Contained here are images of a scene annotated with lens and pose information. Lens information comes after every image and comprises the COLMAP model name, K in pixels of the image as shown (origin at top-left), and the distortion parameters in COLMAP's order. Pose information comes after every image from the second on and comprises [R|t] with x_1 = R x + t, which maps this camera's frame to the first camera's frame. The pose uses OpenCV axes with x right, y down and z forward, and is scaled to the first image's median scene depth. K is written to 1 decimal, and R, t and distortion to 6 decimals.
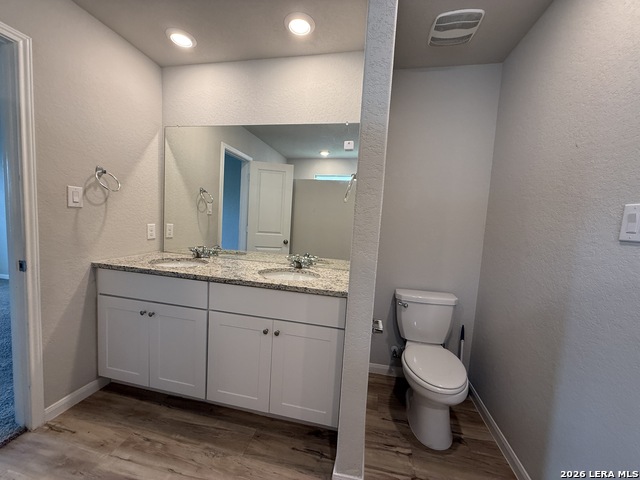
lens RADIAL K [[255.2, 0, 317.2], [0, 255.2, 239.9], [0, 0, 1]] dist [-0.000496, 0.000324]
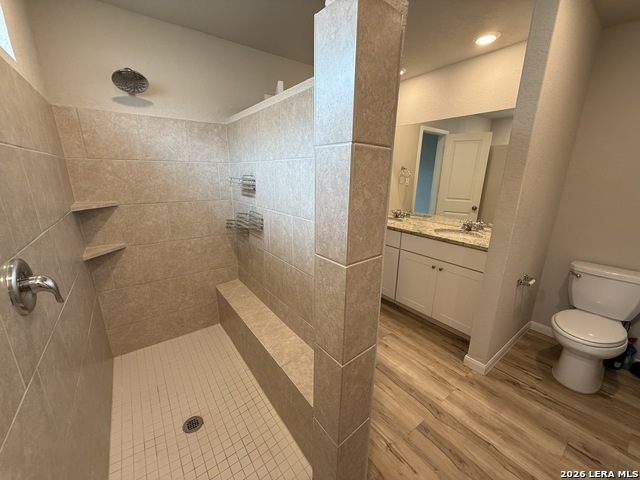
lens RADIAL K [[255.2, 0, 318.9], [0, 255.2, 239.9], [0, 0, 1]] dist [-0.000496, 0.000324]
pose [[0.743384, 0.125139, -0.657055, 0.218420], [-0.024014, 0.986703, 0.160753, -0.033268], [0.668434, -0.103722, 0.736504, -0.472279]]
